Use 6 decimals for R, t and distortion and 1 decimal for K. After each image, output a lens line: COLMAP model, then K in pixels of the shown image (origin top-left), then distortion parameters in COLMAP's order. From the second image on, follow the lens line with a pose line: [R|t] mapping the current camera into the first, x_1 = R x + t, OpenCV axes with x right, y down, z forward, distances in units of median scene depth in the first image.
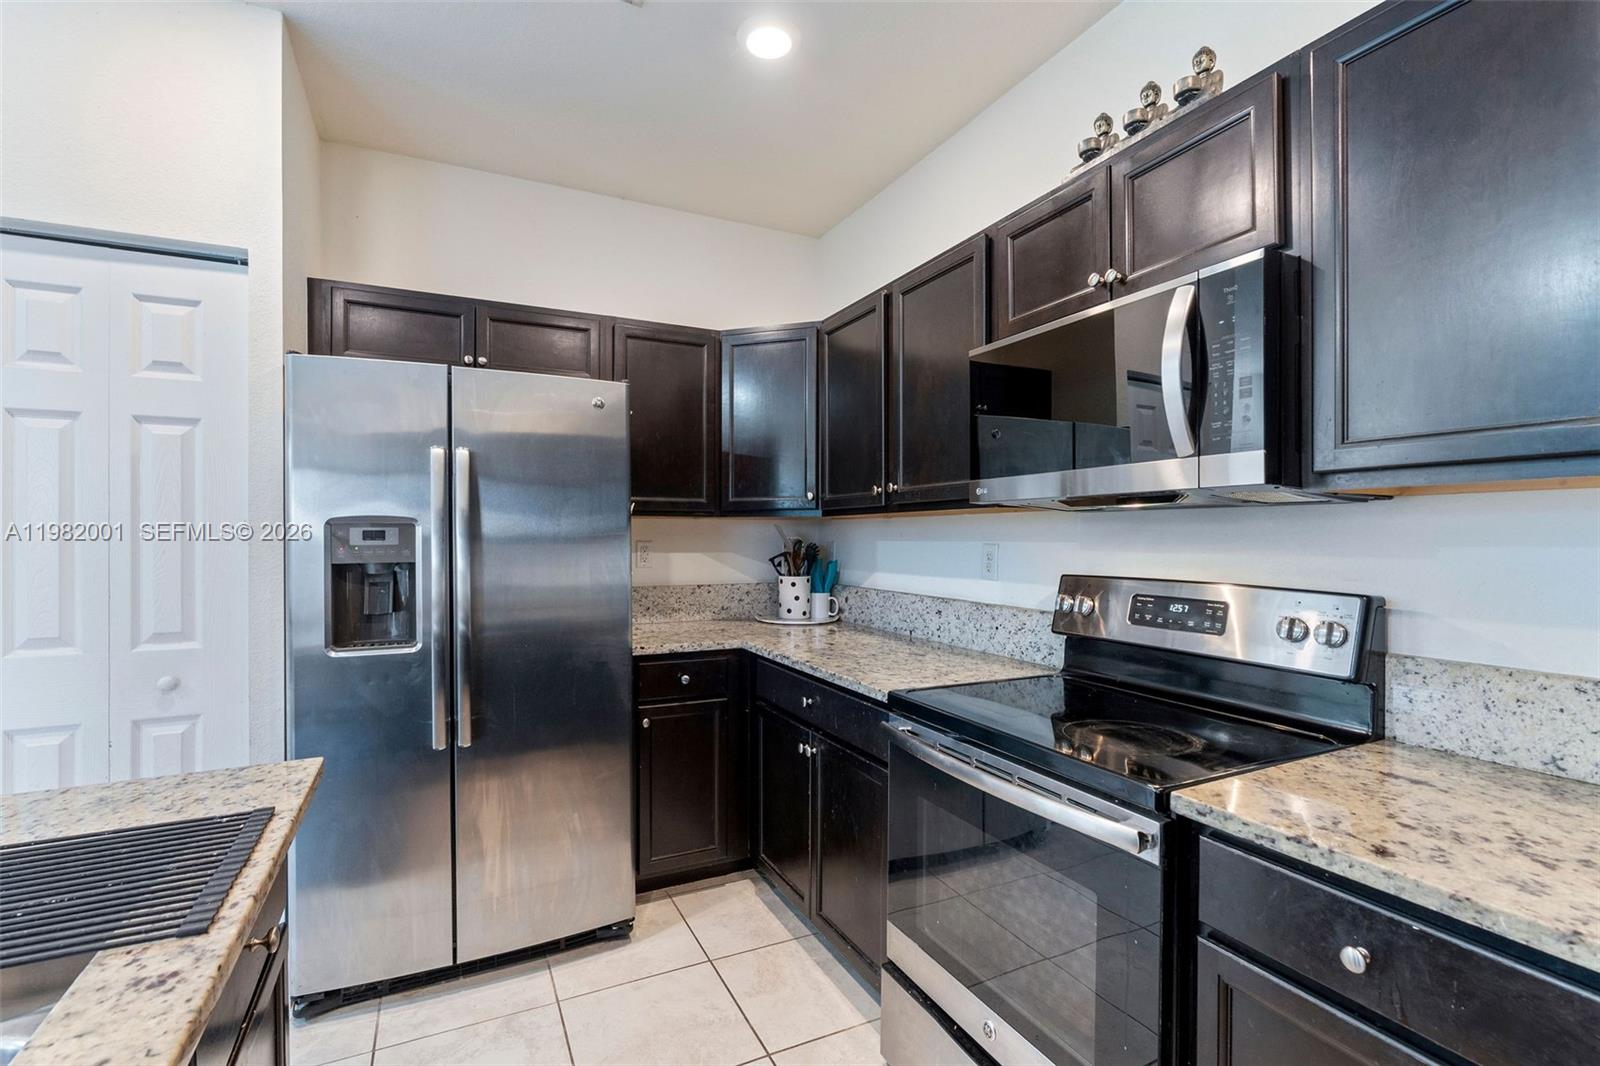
lens RADIAL K [[724.0, 0, 795.2], [0, 724.0, 535.6], [0, 0, 1]] dist [-0.001418, 0.000179]
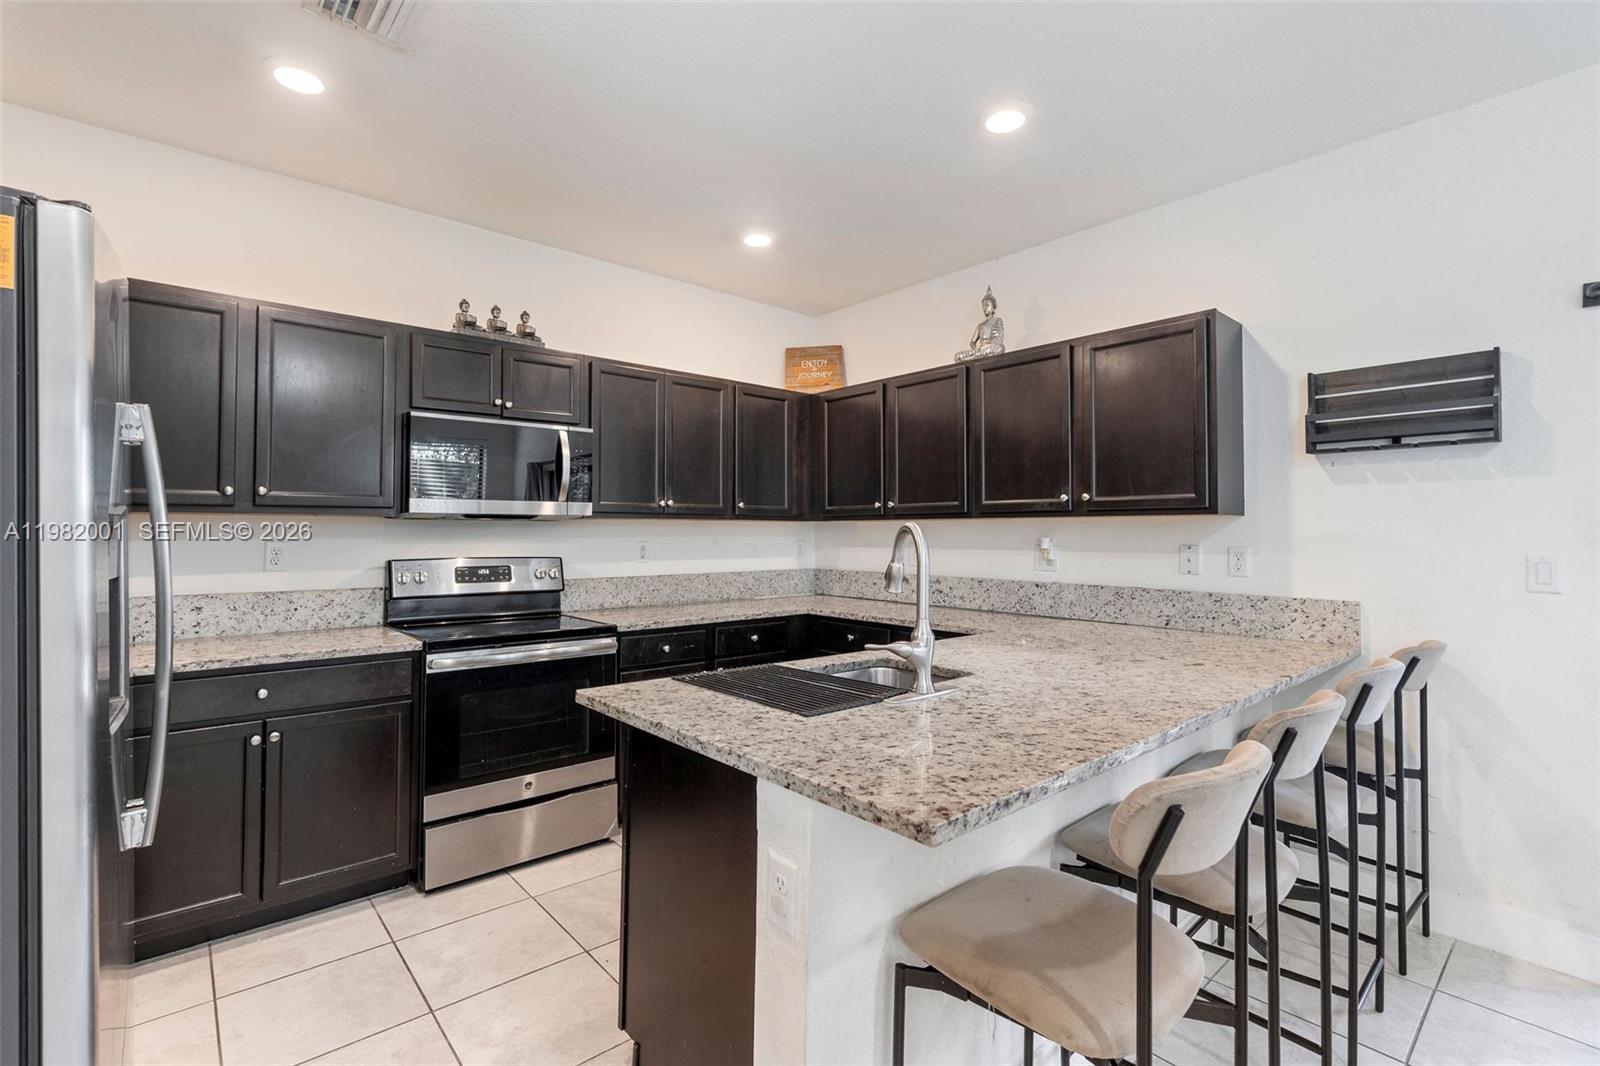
lens RADIAL K [[766.3, 0, 800.0], [0, 766.3, 533.0], [0, 0, 1]] dist [-0.000478, 0.000028]
pose [[-0.291517, -0.000847, 0.956565, -1.442122], [-0.002051, 0.999998, 0.000260, -0.006127], [-0.956564, -0.001886, -0.291518, 0.654245]]
